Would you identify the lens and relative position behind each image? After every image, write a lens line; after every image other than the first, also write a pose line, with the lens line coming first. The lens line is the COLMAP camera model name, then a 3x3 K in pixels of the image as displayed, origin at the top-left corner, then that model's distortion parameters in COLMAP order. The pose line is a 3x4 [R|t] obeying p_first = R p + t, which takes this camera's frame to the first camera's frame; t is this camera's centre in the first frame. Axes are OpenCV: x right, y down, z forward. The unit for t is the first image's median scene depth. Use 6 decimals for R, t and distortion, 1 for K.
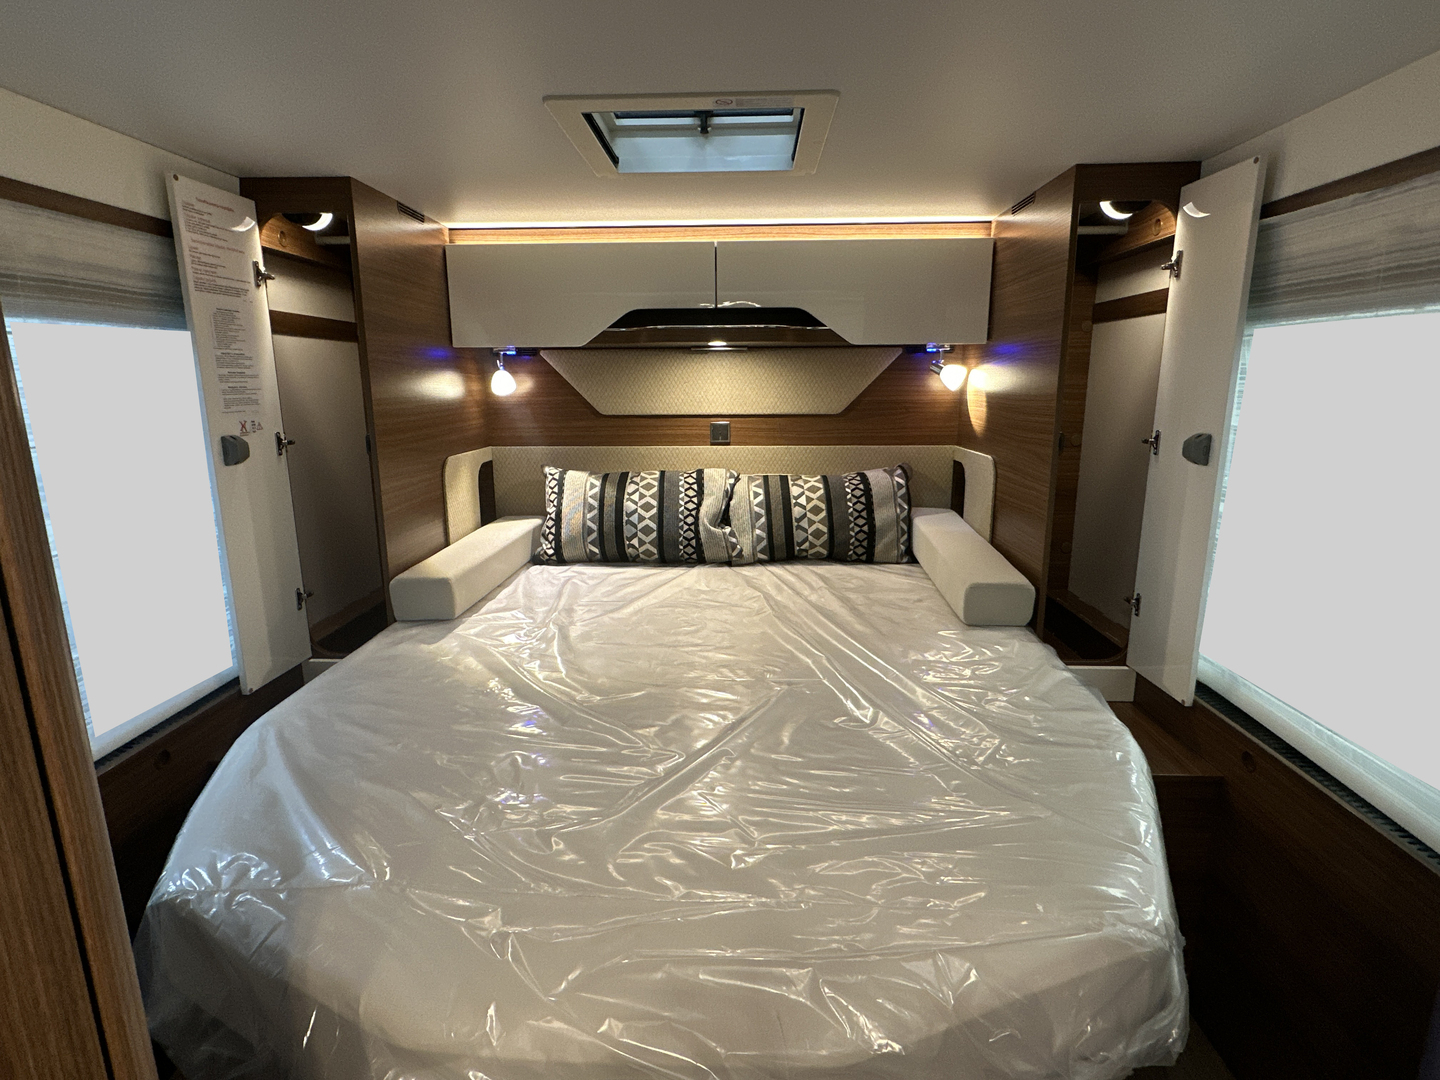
lens RADIAL K [[753.6, 0, 719.0], [0, 753.6, 540.2], [0, 0, 1]] dist [0.000117, 0.000001]
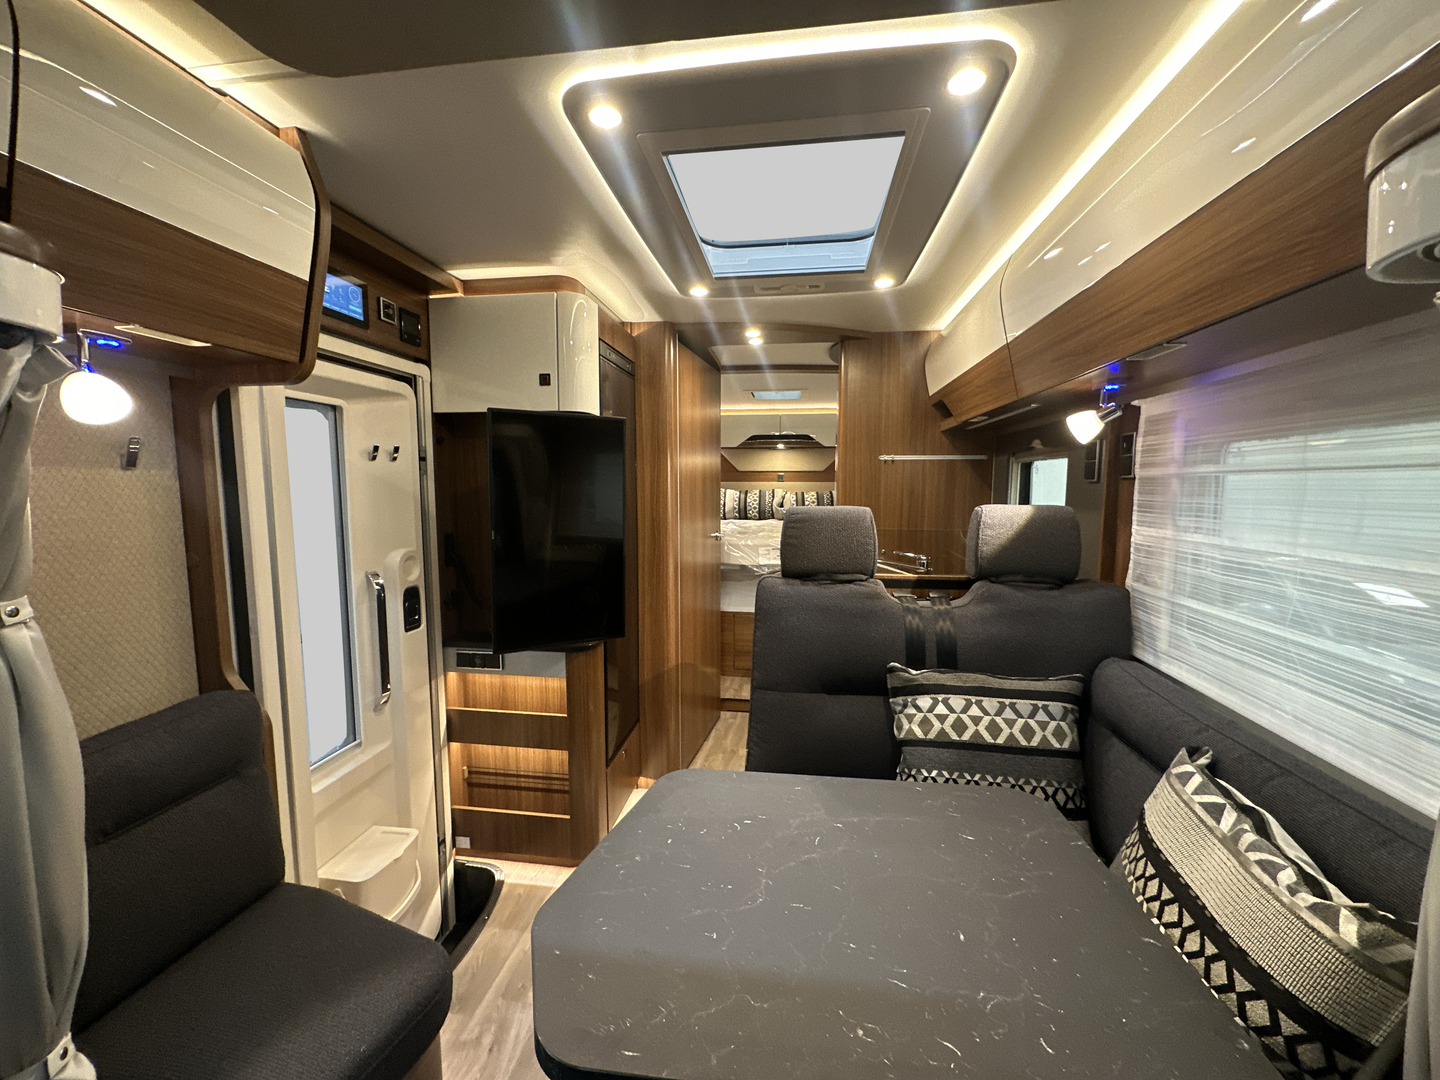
lens RADIAL K [[577.9, 0, 723.6], [0, 577.9, 539.3], [0, 0, 1]] dist [0.000350, 0.000016]
pose [[0.993298, 0.014981, -0.114608, 0.042285], [-0.028133, 0.993080, -0.114021, 0.358033], [0.112107, 0.116481, 0.986846, -1.195213]]
